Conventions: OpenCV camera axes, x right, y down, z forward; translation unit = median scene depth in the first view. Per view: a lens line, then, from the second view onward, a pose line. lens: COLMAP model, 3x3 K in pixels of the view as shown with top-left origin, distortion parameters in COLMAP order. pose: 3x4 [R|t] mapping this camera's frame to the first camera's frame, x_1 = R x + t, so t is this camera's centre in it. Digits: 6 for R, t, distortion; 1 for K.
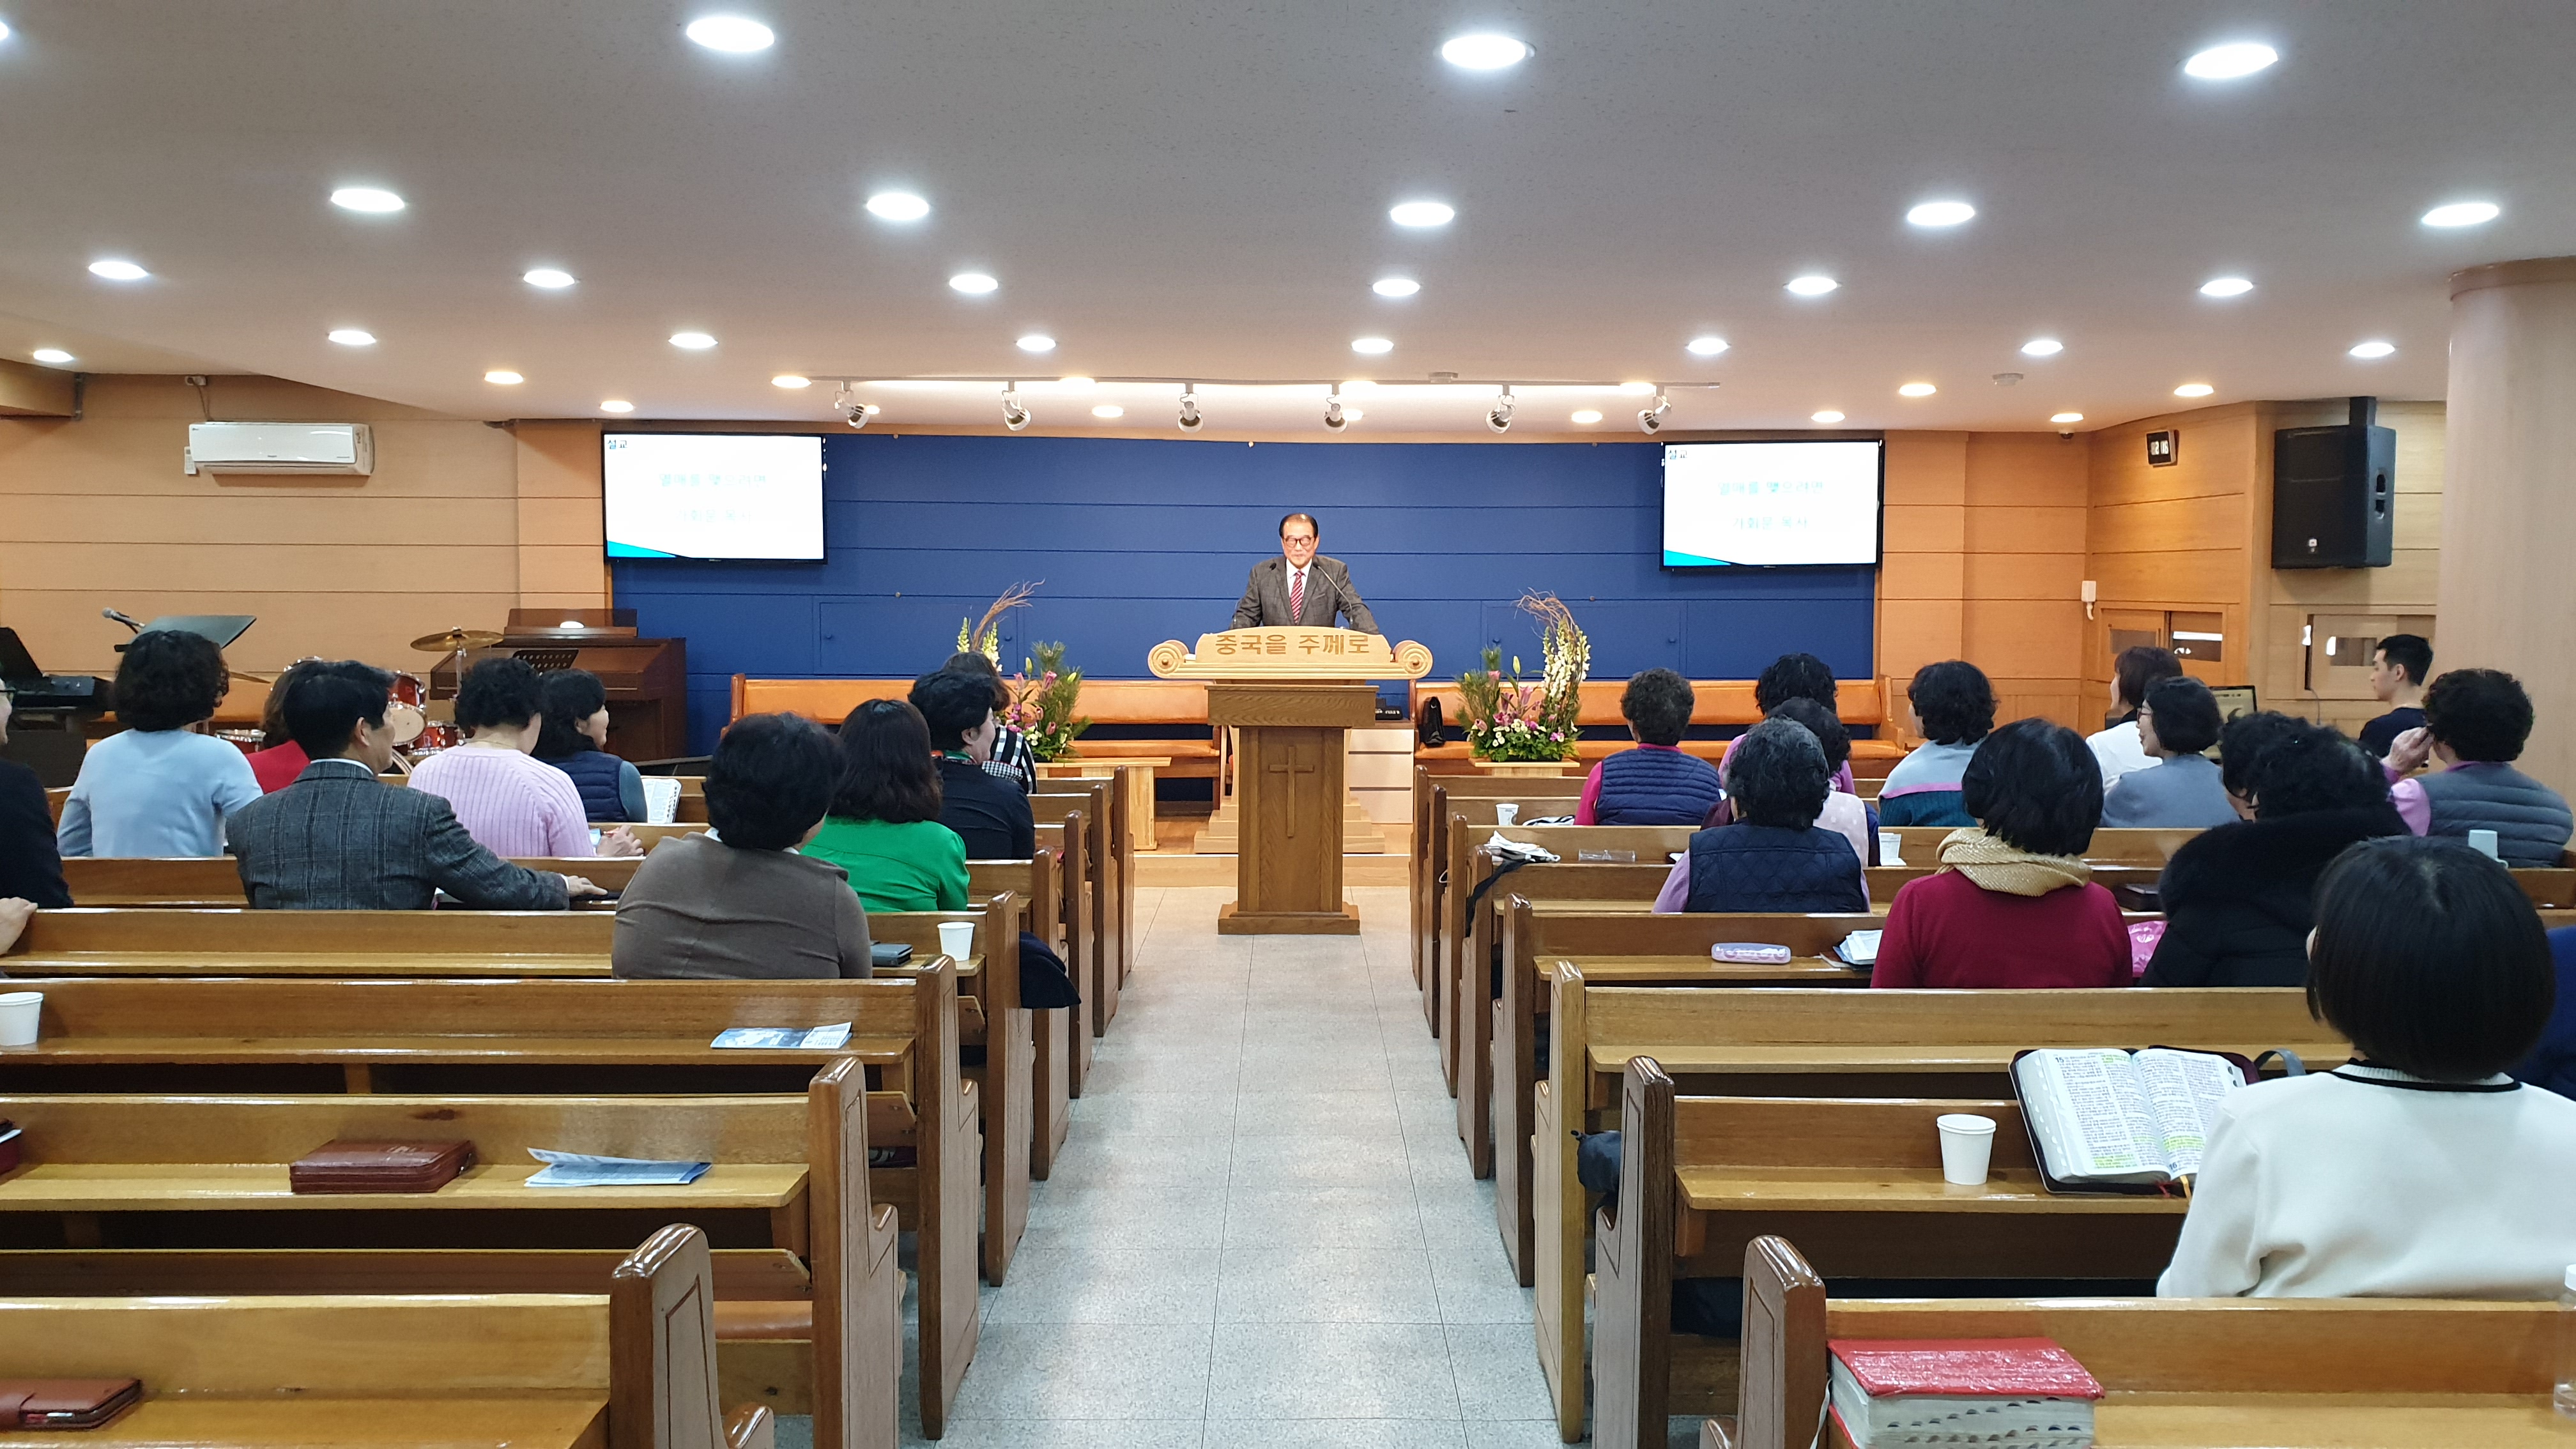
lens RADIAL K [[1955.7, 0, 1313.5], [0, 1955.7, 782.3], [0, 0, 1]] dist [0.093115, -0.087004]
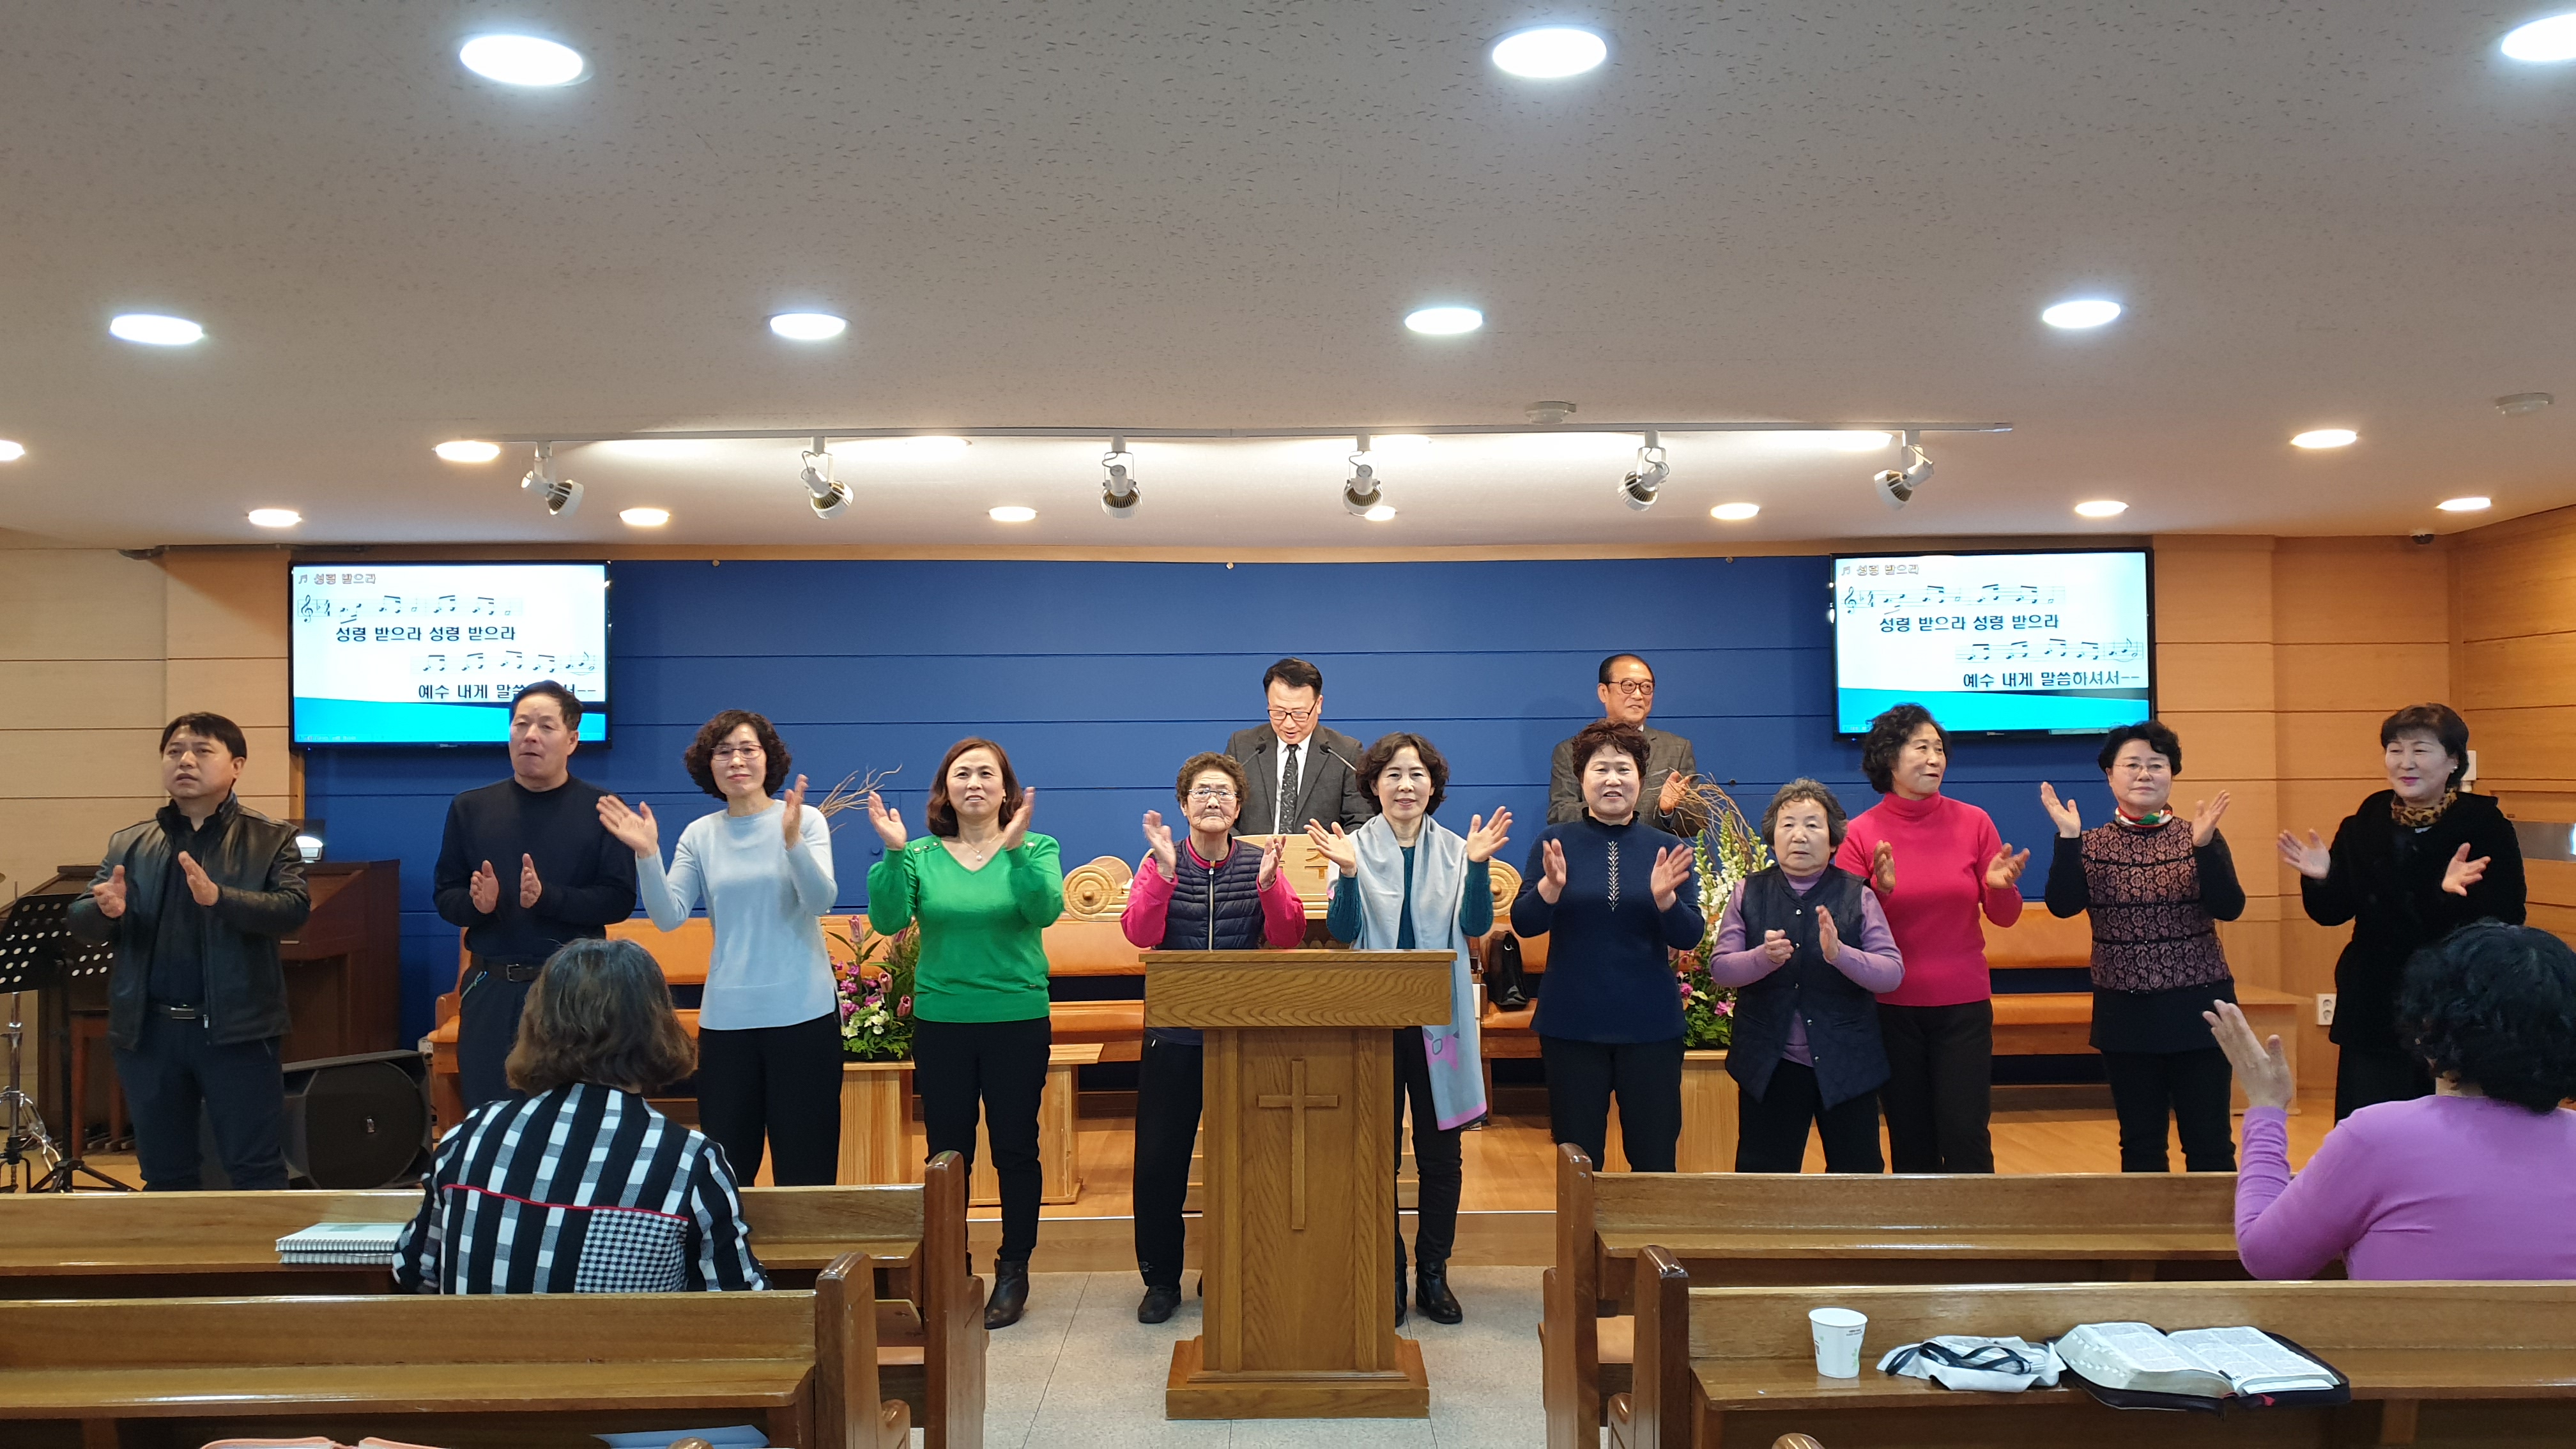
lens RADIAL K [[1917.6, 0, 1275.6], [0, 1917.6, 740.9], [0, 0, 1]] dist [0.057083, -0.103903]
pose [[0.999772, -0.013149, -0.016812, -0.005768], [0.011182, 0.993625, -0.112183, -0.037817], [0.018180, 0.111969, 0.993545, 0.359706]]
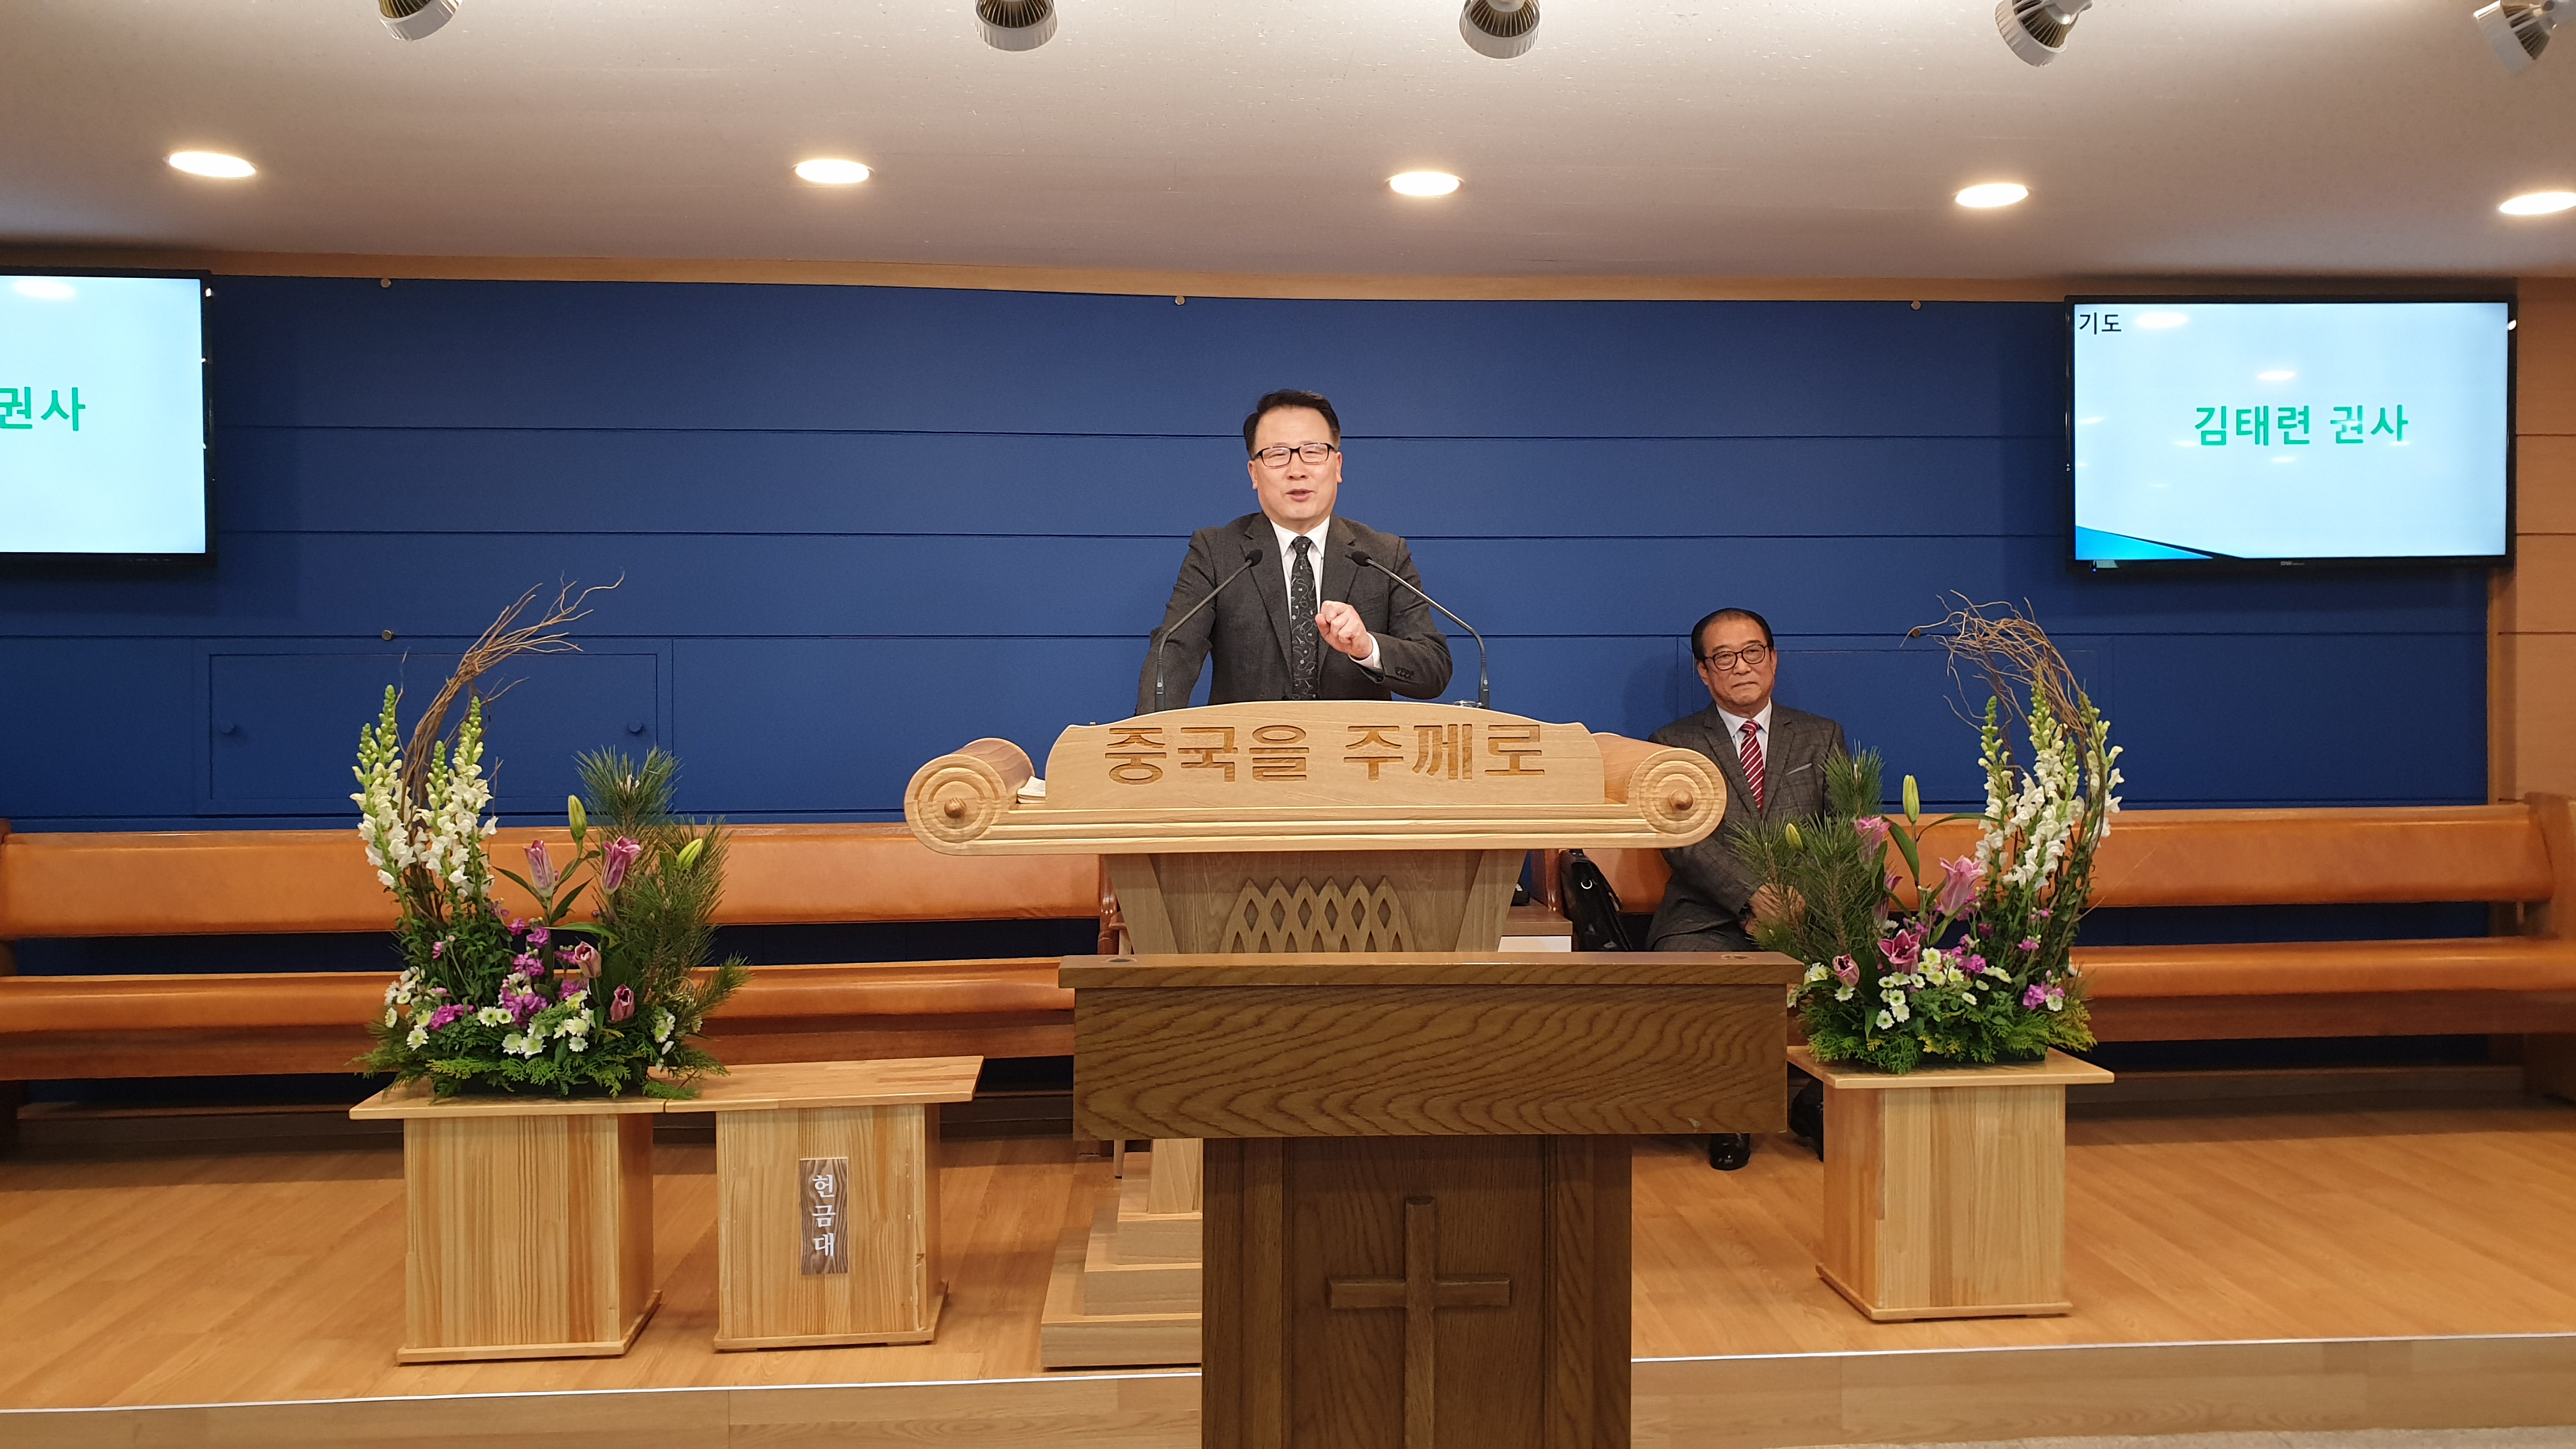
lens RADIAL K [[1923.3, 0, 1292.9], [0, 1923.3, 698.0], [0, 0, 1]] dist [-0.000686, 0.001475]
pose [[0.998835, -0.006840, 0.047770, -0.030171], [0.010255, 0.997379, -0.071620, -0.050974], [-0.047155, 0.072026, 0.996287, 0.602551]]
